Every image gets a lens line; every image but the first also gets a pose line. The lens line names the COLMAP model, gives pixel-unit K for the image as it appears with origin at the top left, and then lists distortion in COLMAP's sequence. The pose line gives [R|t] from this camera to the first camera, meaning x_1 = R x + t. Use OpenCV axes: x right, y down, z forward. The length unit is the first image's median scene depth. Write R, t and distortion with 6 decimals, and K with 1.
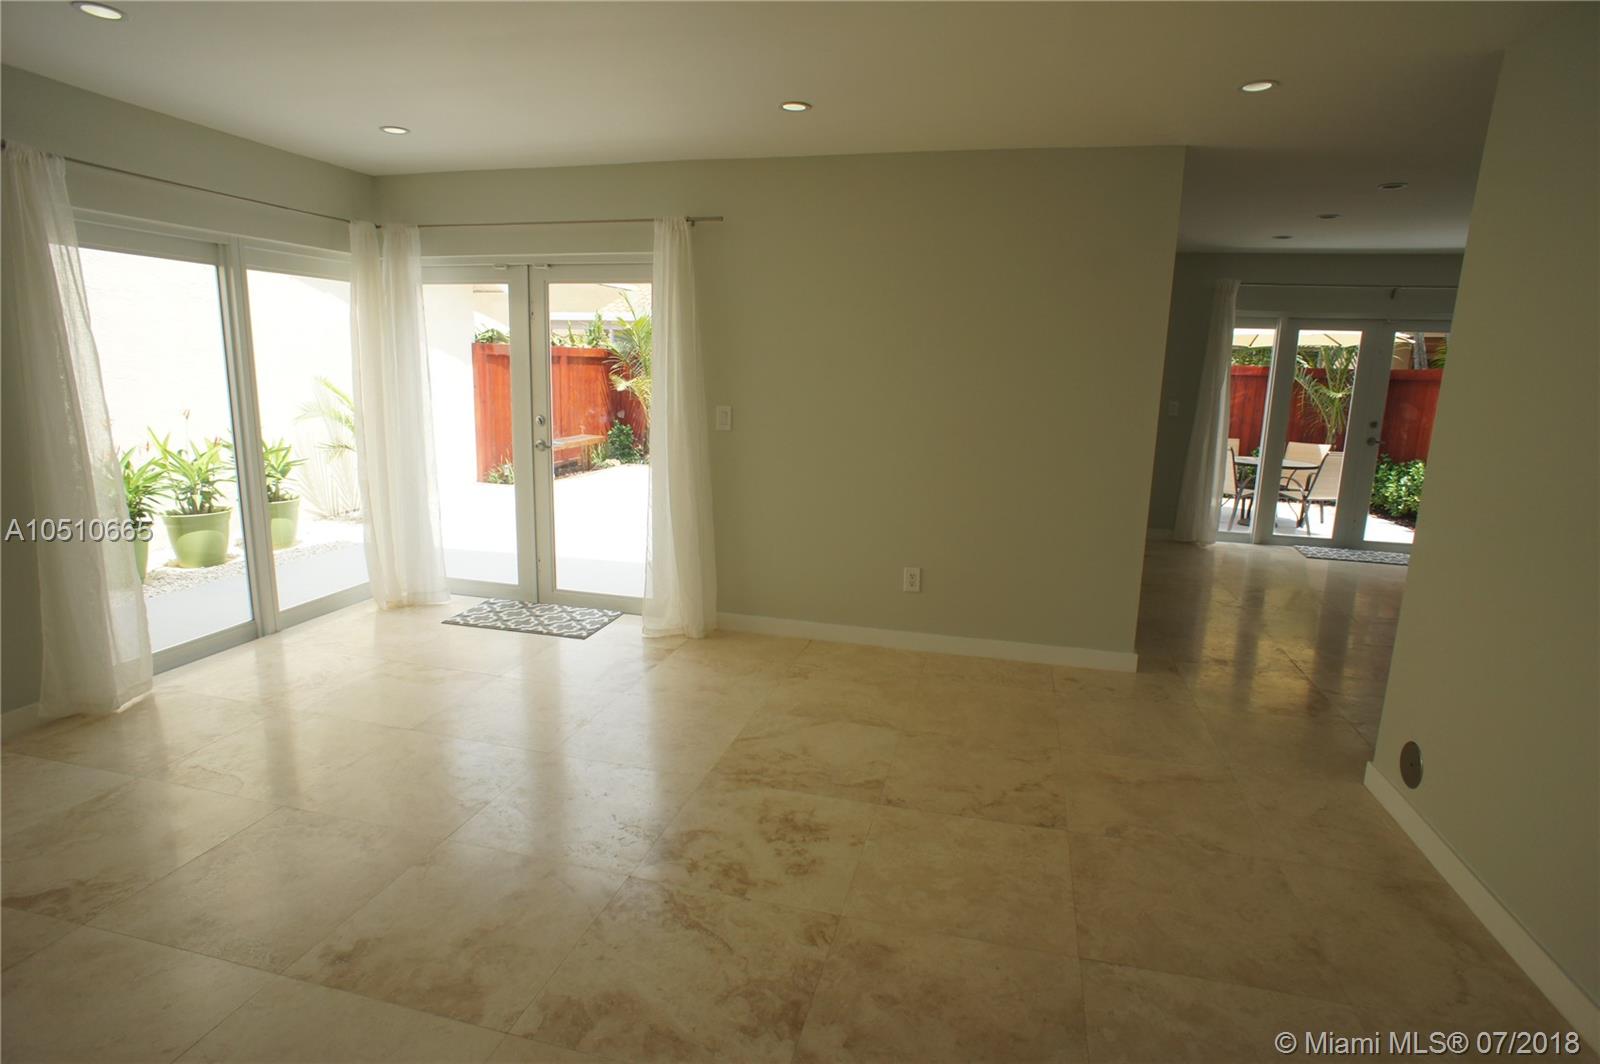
lens RADIAL K [[858.7, 0, 800.8], [0, 858.7, 534.9], [0, 0, 1]] dist [-0.095824, 0.073980]
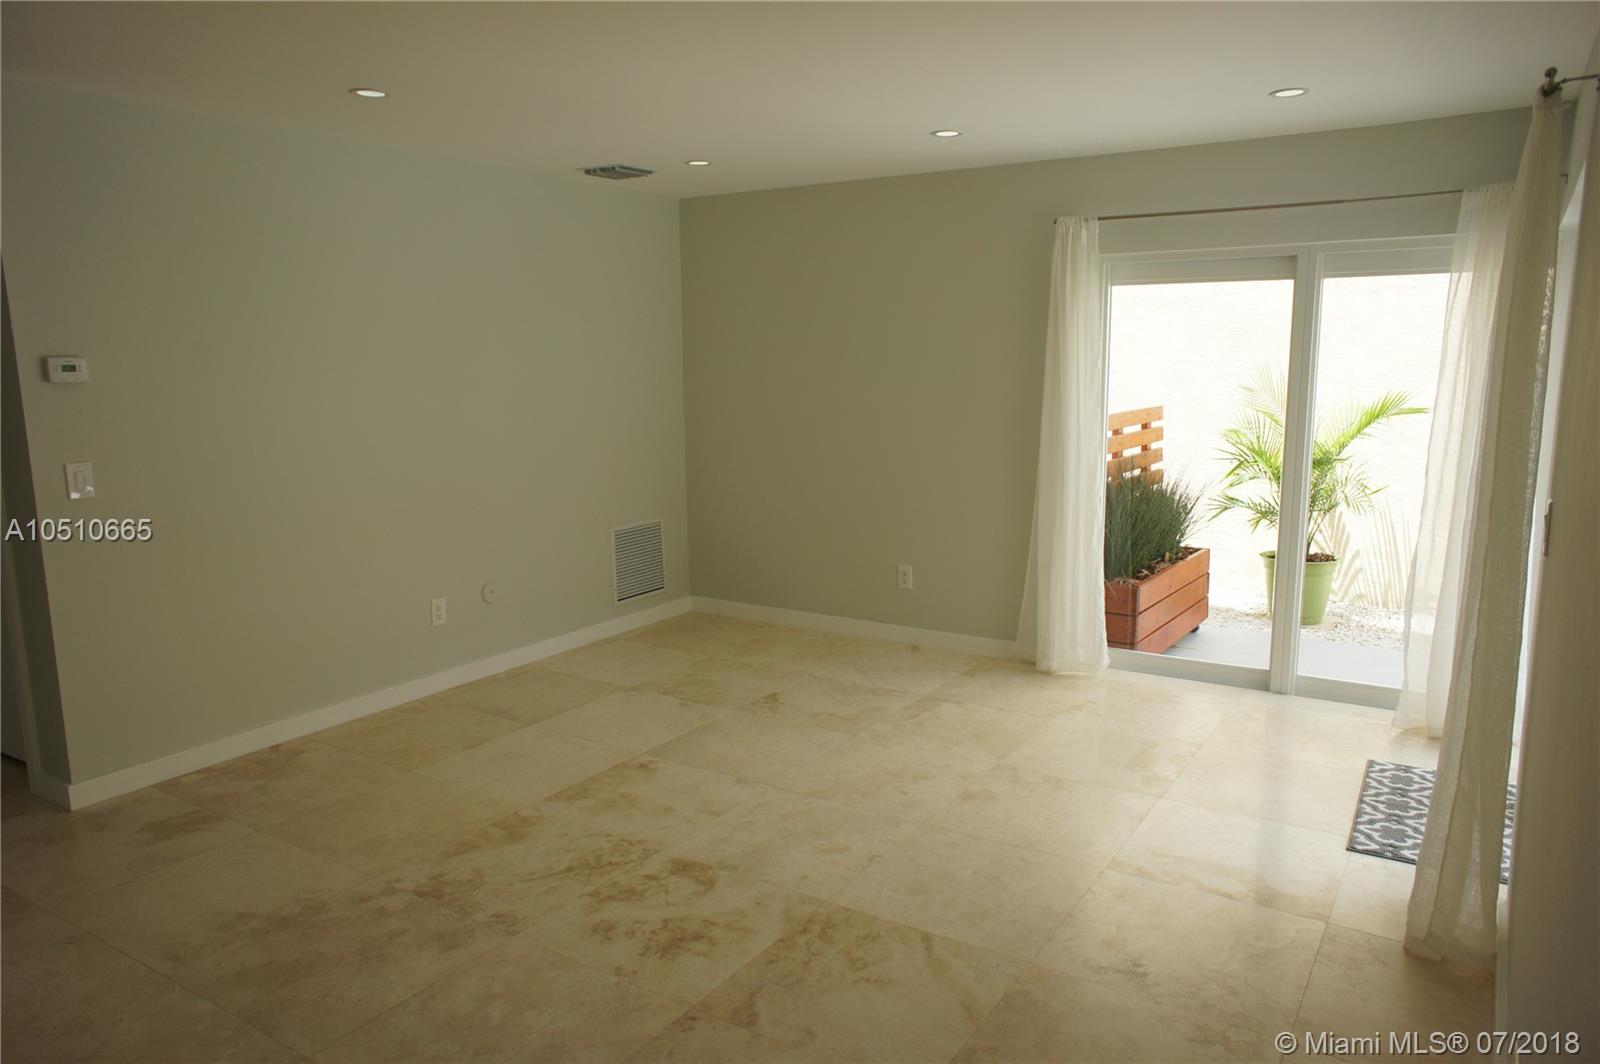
lens RADIAL K [[1122.7, 0, 800.0], [0, 1122.7, 532.0], [0, 0, 1]] dist [-0.057761, 0.087774]
pose [[-0.334549, 0.132649, -0.932996, 0.928020], [-0.183717, 0.961868, 0.202630, -0.292298], [0.924297, 0.239197, -0.297422, 1.326926]]
